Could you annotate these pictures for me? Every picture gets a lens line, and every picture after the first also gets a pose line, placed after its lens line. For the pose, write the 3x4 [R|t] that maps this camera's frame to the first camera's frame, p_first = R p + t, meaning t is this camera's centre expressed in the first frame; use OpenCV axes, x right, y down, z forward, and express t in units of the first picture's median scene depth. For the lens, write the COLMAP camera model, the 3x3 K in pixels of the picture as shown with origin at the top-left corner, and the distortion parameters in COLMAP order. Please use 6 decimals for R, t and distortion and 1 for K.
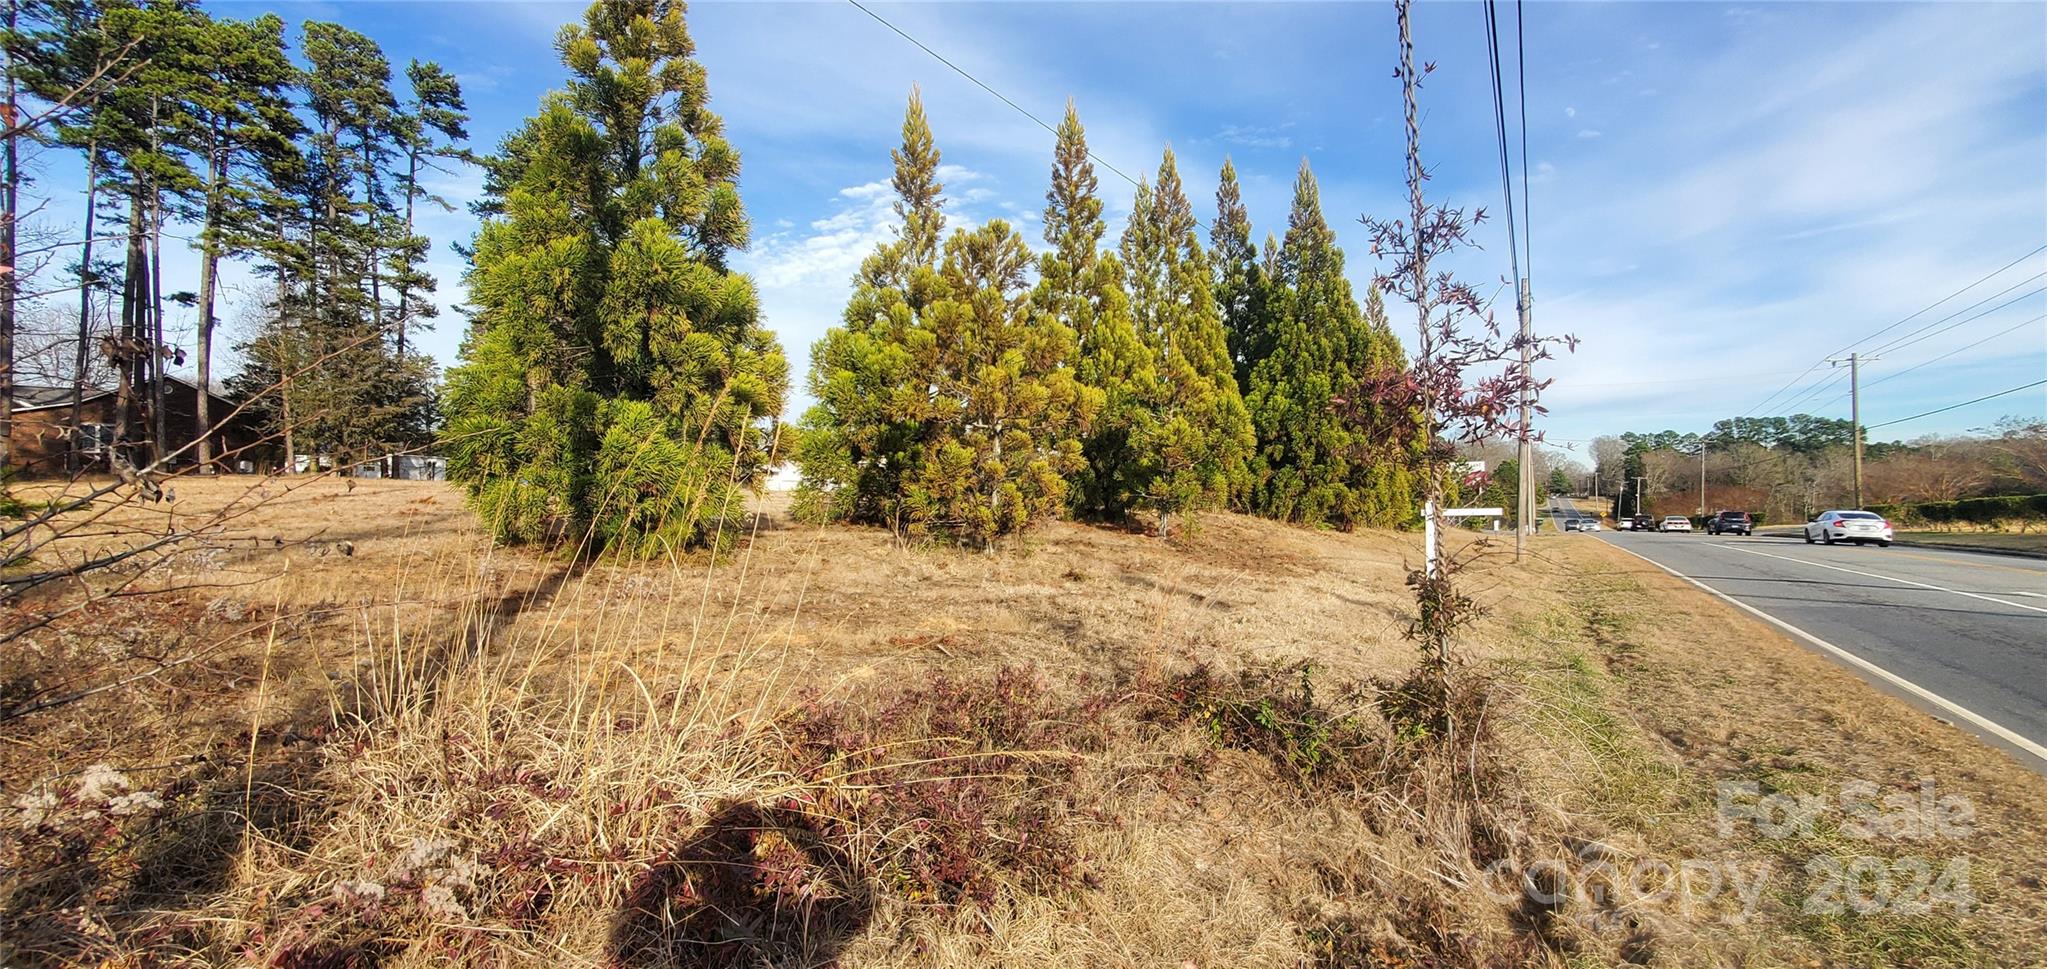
lens RADIAL K [[868.9, 0, 1038.1], [0, 868.9, 472.9], [0, 0, 1]] dist [-0.008262, 0.002314]
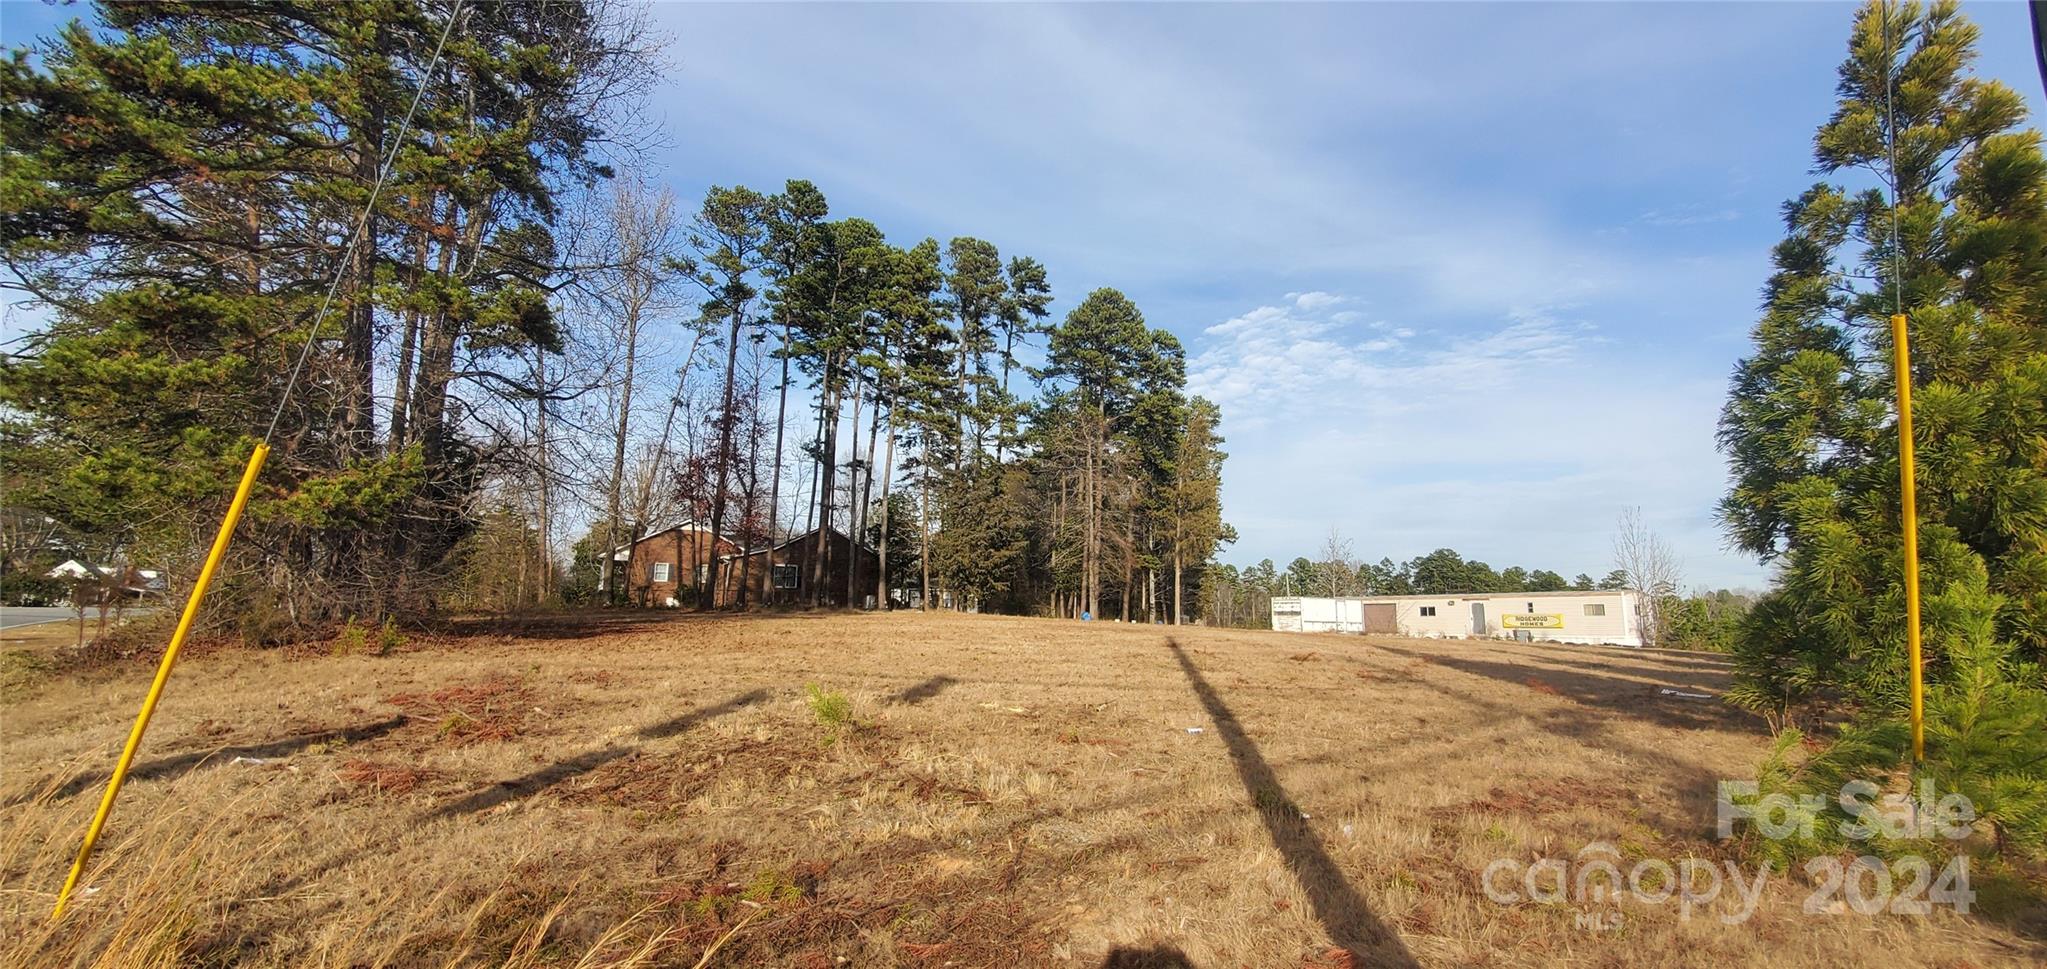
lens RADIAL K [[868.9, 0, 1064.2], [0, 868.9, 472.4], [0, 0, 1]] dist [-0.008262, 0.002314]
pose [[0.931599, -0.060906, -0.358348, -0.524883], [0.006903, 0.988649, -0.150087, -0.011272], [0.363422, 0.137348, 0.921445, -0.070207]]
